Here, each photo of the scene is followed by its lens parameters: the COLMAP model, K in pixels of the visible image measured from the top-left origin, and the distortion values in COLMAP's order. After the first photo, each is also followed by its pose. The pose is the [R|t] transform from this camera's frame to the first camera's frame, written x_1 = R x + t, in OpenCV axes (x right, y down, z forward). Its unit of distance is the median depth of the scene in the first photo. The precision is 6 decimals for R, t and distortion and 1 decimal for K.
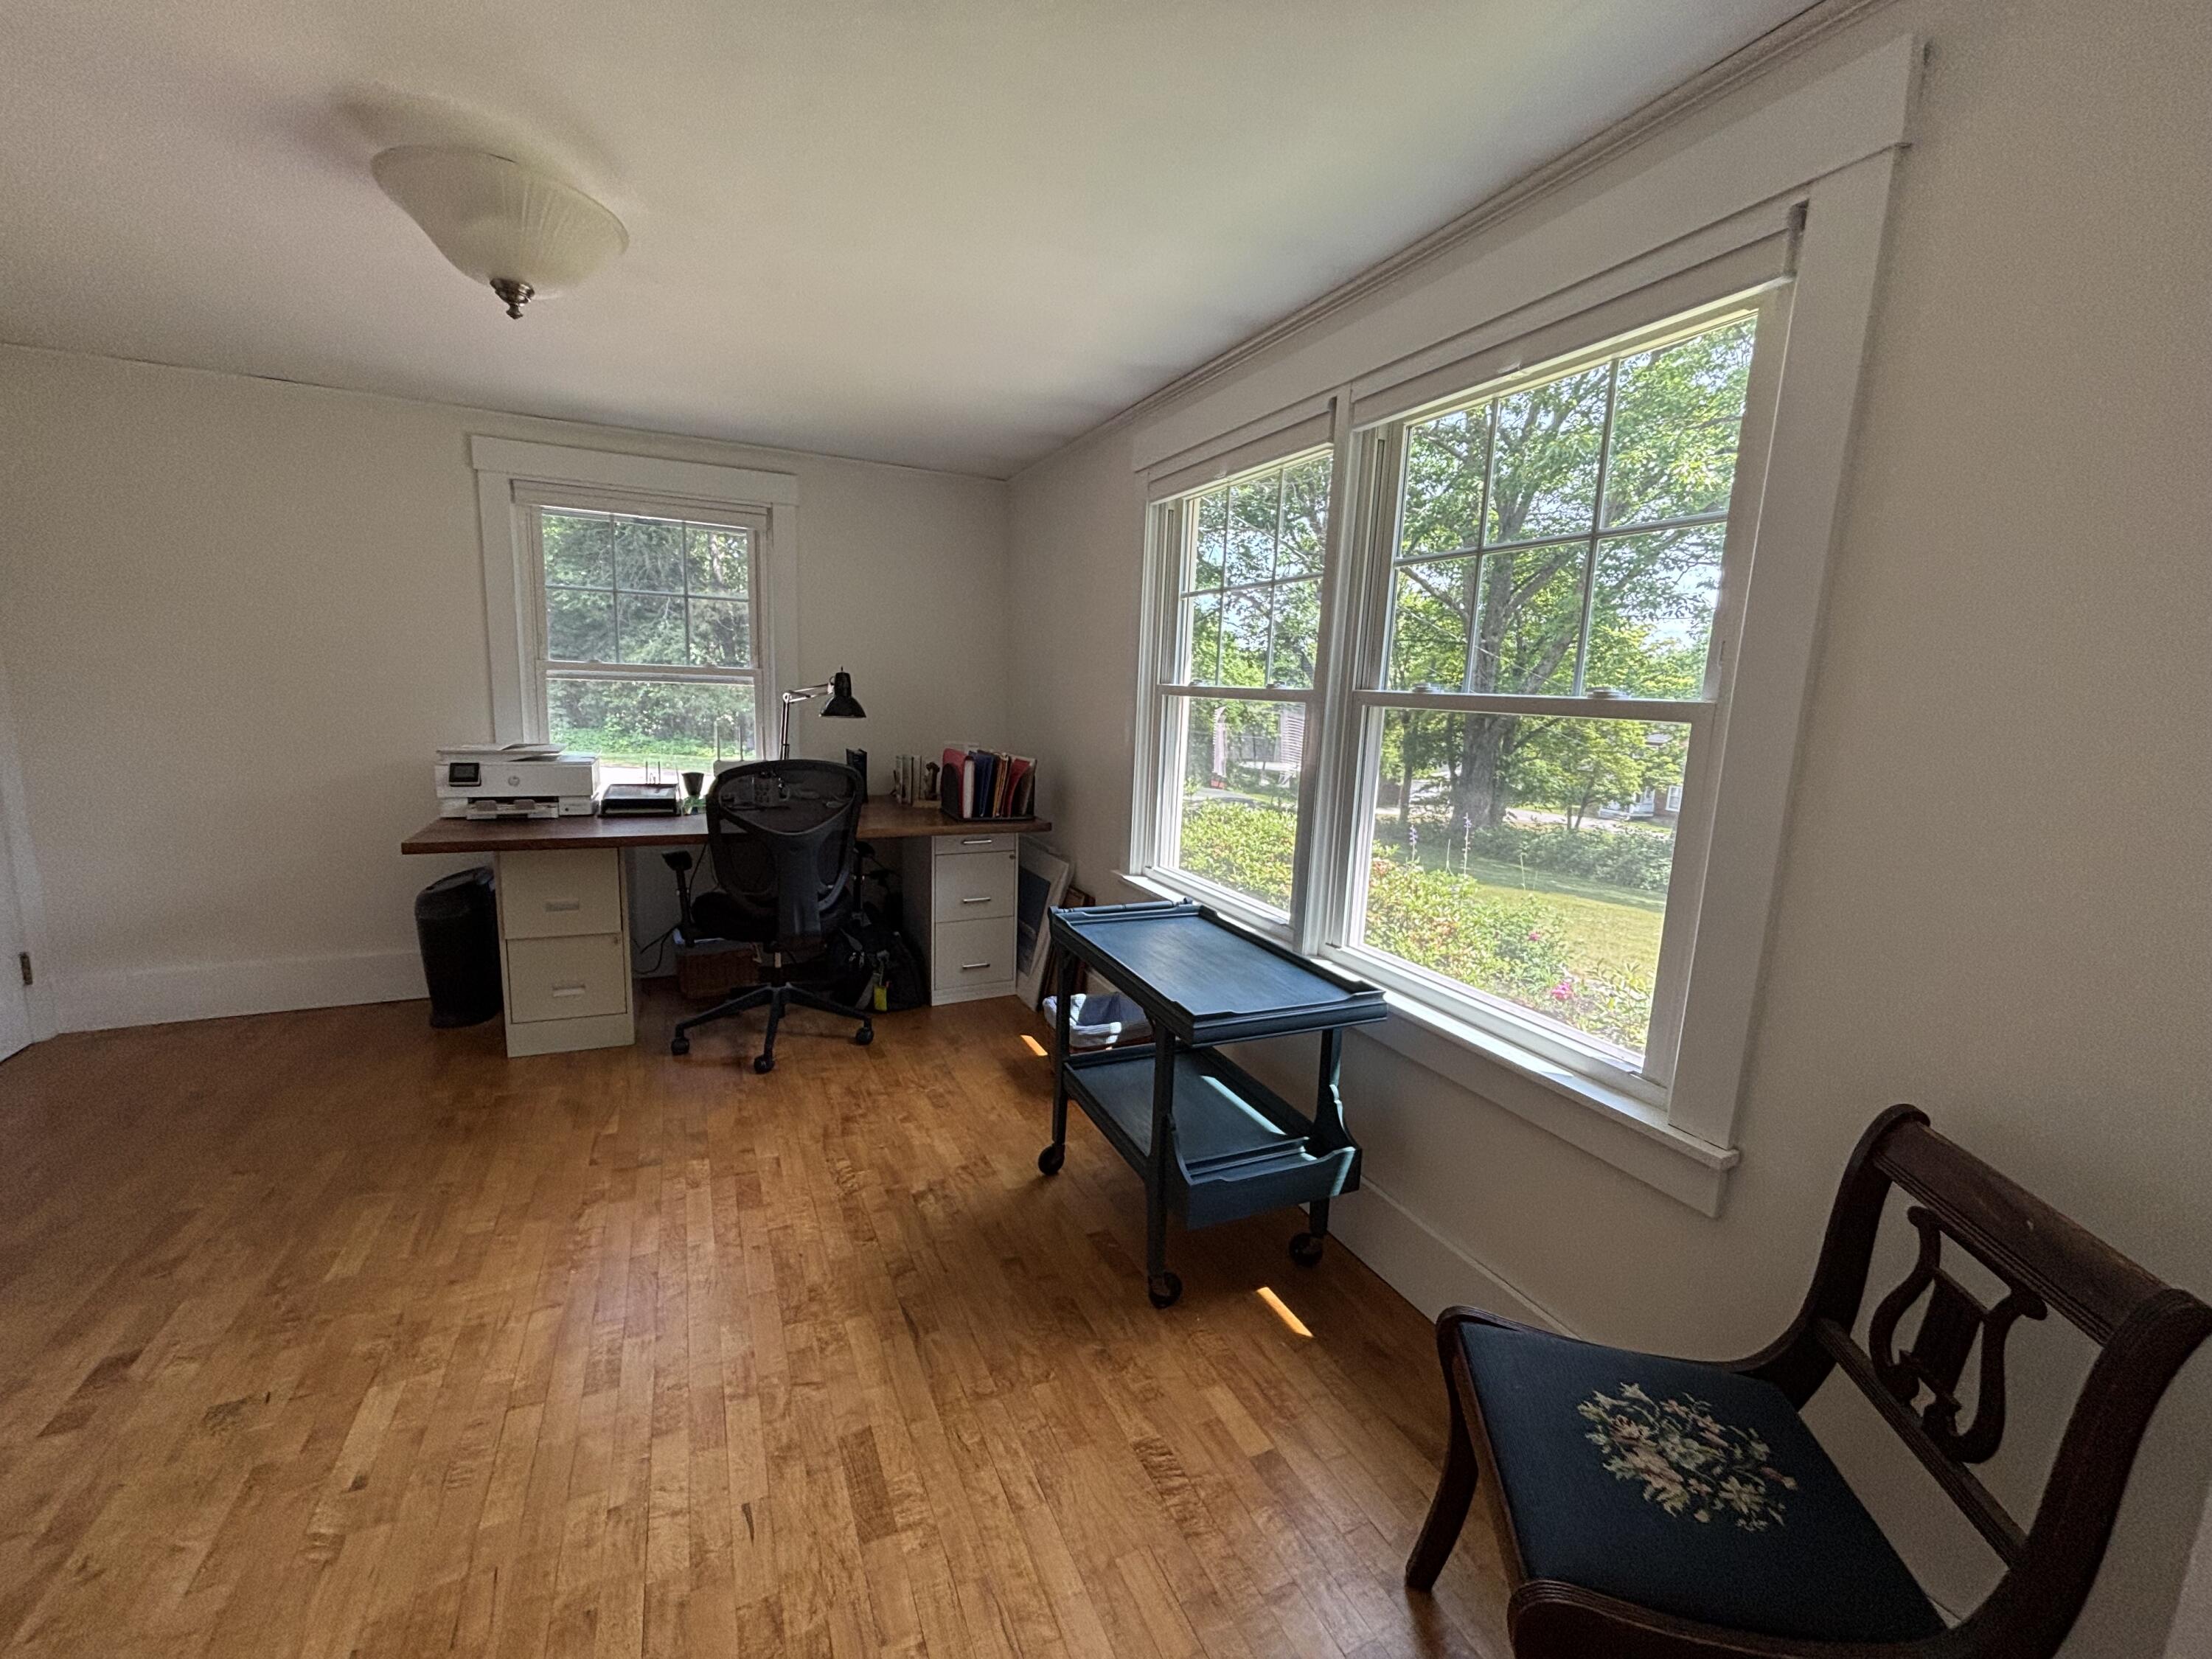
lens RADIAL K [[900.4, 0, 1103.4], [0, 900.4, 834.8], [0, 0, 1]] dist [0.006385, -0.001476]
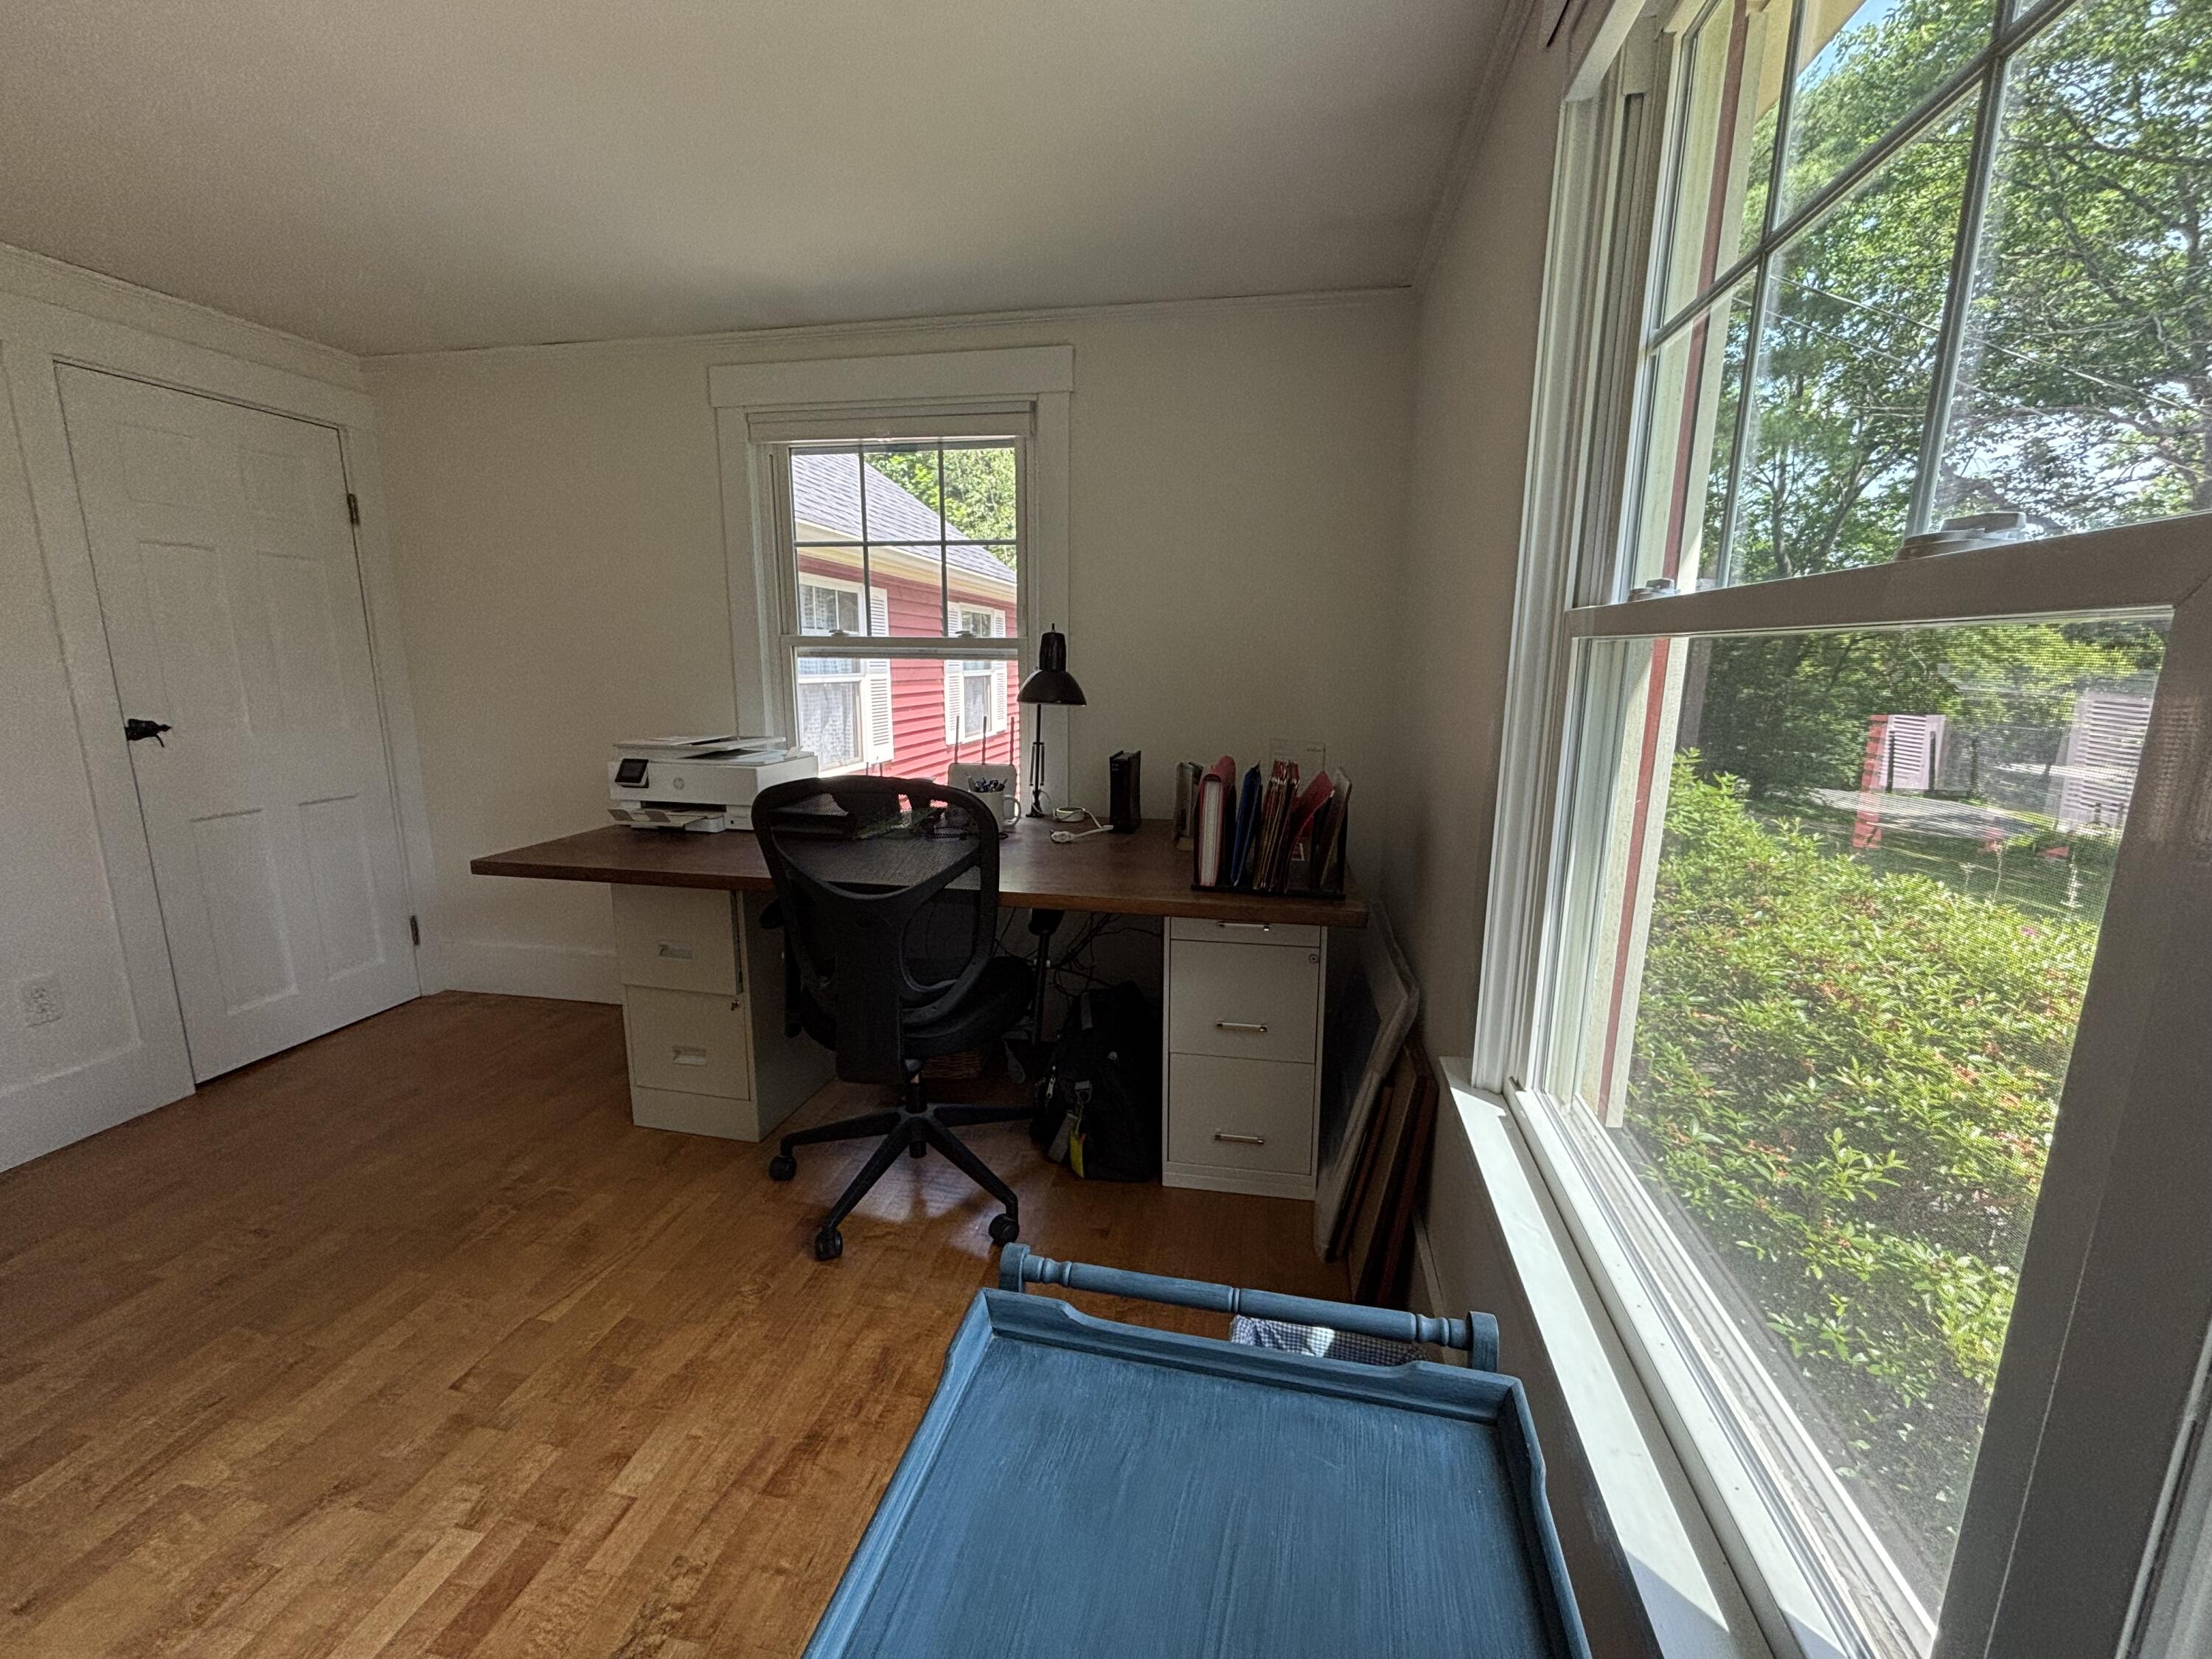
lens RADIAL K [[900.4, 0, 1110.7], [0, 900.4, 836.3], [0, 0, 1]] dist [0.006385, -0.001476]
pose [[0.810512, 0.084665, -0.579571, 0.131440], [-0.074563, 0.996362, 0.041276, -0.075721], [0.580957, 0.009760, 0.813876, 0.579451]]
